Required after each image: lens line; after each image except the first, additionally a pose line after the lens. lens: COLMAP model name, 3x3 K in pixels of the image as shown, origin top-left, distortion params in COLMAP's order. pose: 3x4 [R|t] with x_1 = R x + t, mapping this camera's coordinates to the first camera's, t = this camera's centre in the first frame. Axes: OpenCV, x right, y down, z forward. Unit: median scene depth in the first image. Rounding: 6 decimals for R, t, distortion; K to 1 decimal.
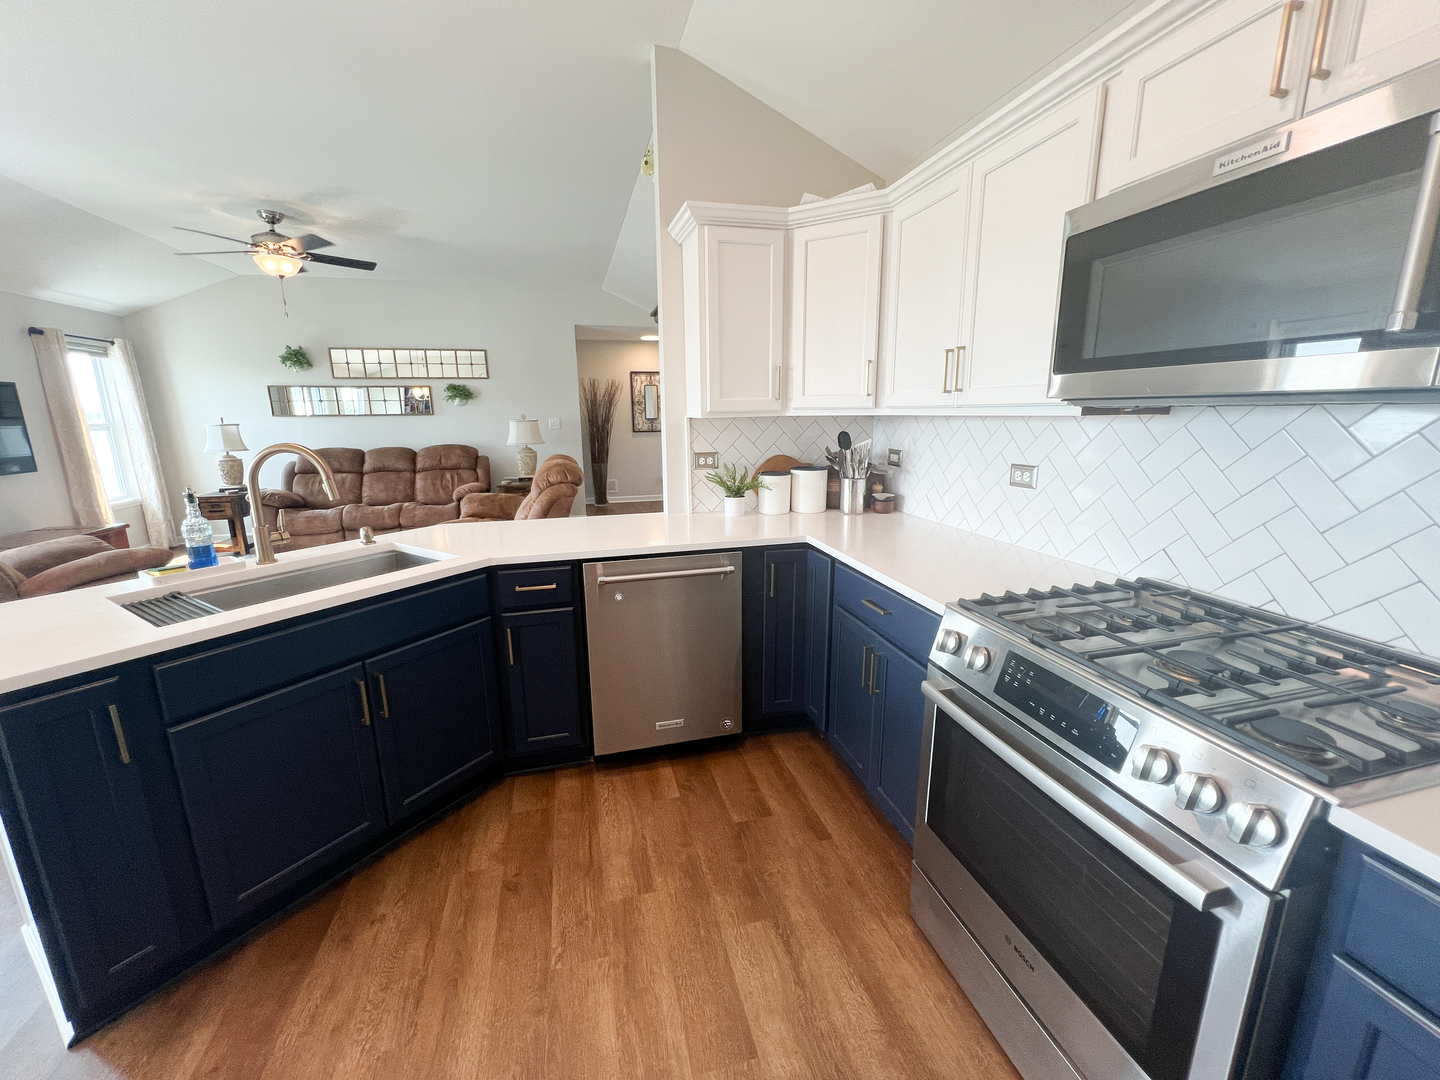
lens RADIAL K [[576.8, 0, 720.0], [0, 576.8, 540.0], [0, 0, 1]] dist [-0.000346, 0.000051]
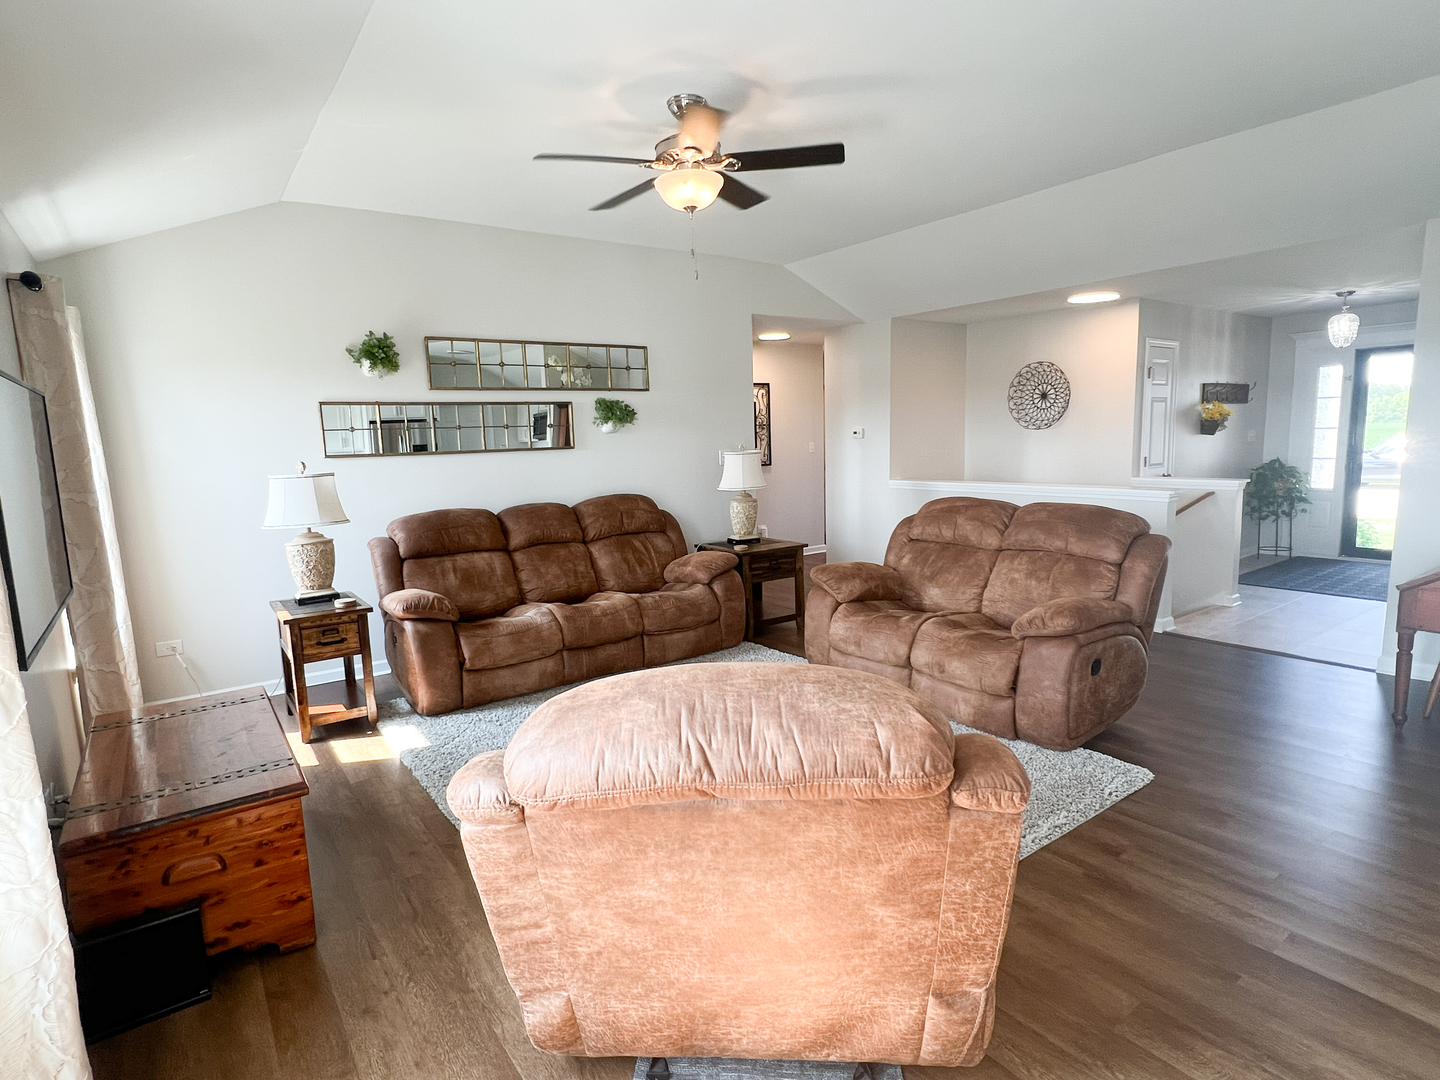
lens RADIAL K [[766.9, 0, 720.0], [0, 766.9, 540.0], [0, 0, 1]] dist [-0.000284, -0.000163]
pose [[0.928850, -0.072468, 0.363298, -0.708607], [0.106477, 0.991524, -0.074451, -0.047096], [-0.354823, 0.107837, 0.928694, 0.215923]]
